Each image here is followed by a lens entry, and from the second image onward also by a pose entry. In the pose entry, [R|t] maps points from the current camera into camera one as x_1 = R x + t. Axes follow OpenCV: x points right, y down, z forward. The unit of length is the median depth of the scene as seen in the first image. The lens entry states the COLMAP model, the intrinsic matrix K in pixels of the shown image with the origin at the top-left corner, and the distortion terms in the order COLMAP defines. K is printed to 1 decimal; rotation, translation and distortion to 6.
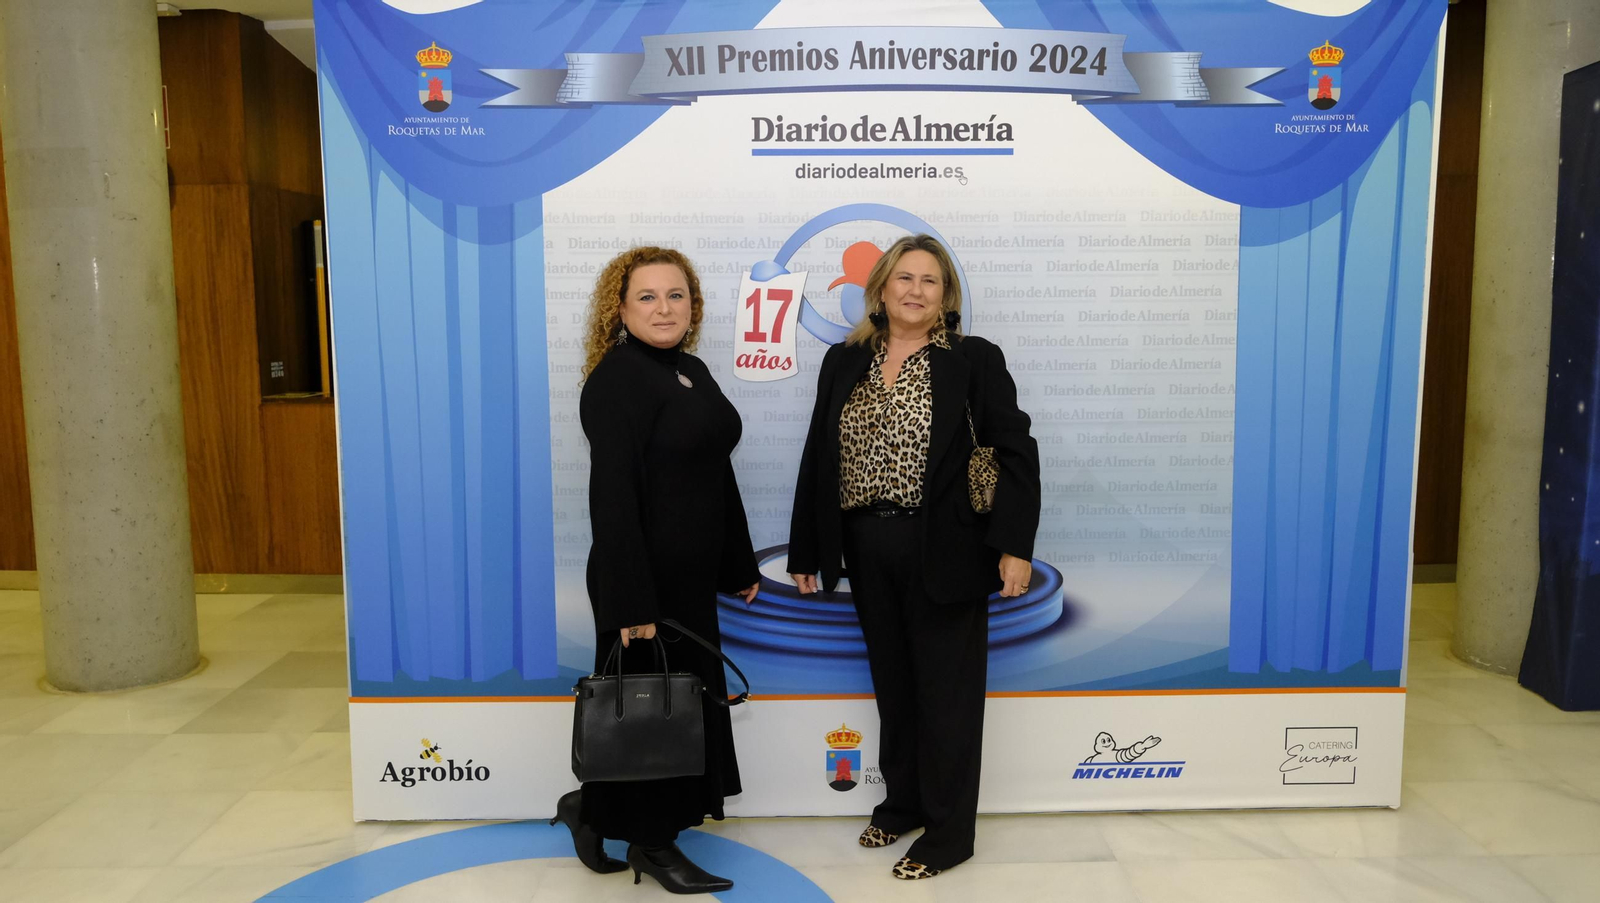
lens RADIAL K [[1238.1, 0, 808.6], [0, 1238.1, 448.5], [0, 0, 1]] dist [-0.014316, 0.004526]
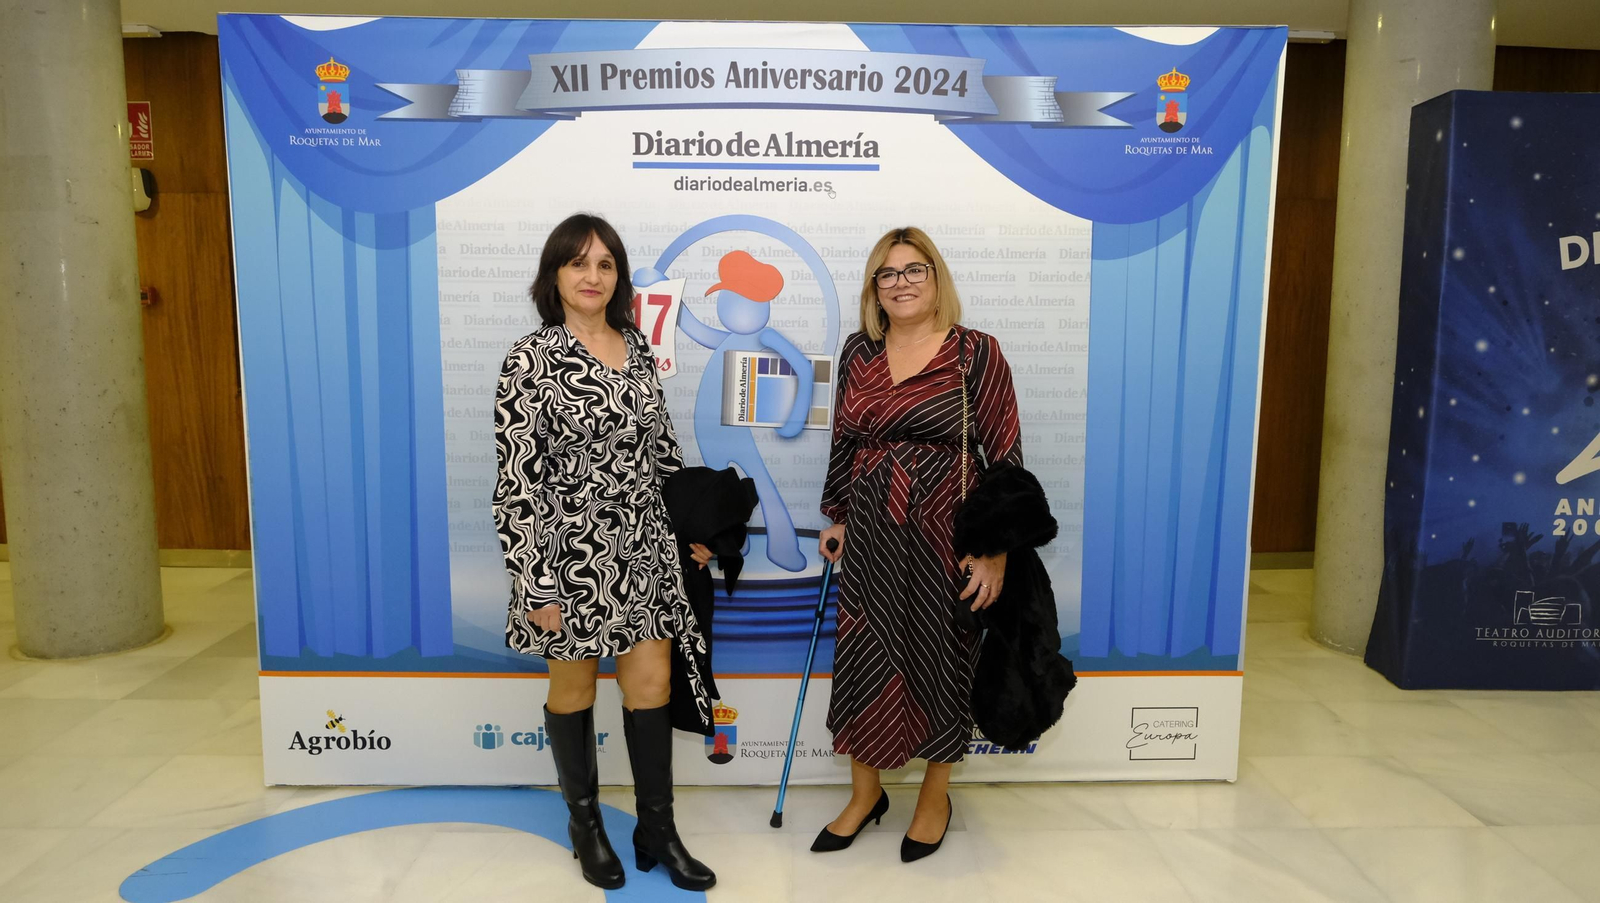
lens RADIAL K [[1093.9, 0, 807.0], [0, 1093.9, 452.4], [0, 0, 1]] dist [-0.030827, 0.018925]
pose [[0.999881, 0.011177, 0.010640, 0.096170], [-0.011326, 0.999837, 0.014035, -0.007595], [-0.010481, -0.014154, 0.999845, 0.058246]]
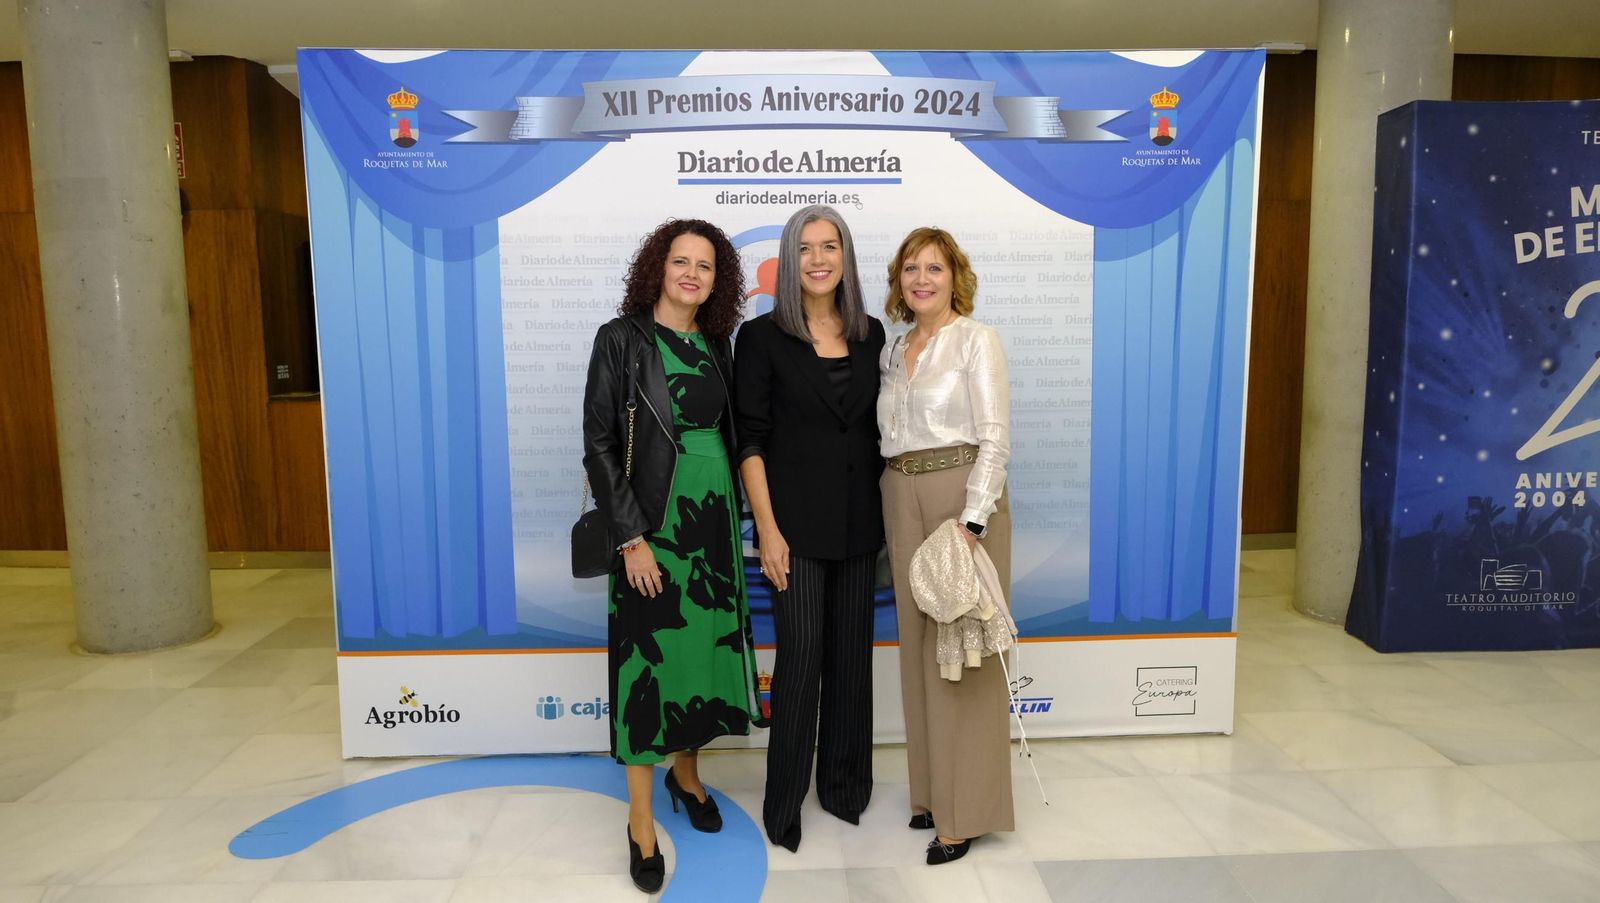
lens RADIAL K [[1095.8, 0, 806.6], [0, 1095.8, 452.0], [0, 0, 1]] dist [-0.030559, 0.020514]
pose [[0.999520, -0.007530, 0.030045, 0.042334], [0.007232, 0.999924, 0.010007, 0.006453], [-0.030118, -0.009785, 0.999498, -0.038319]]
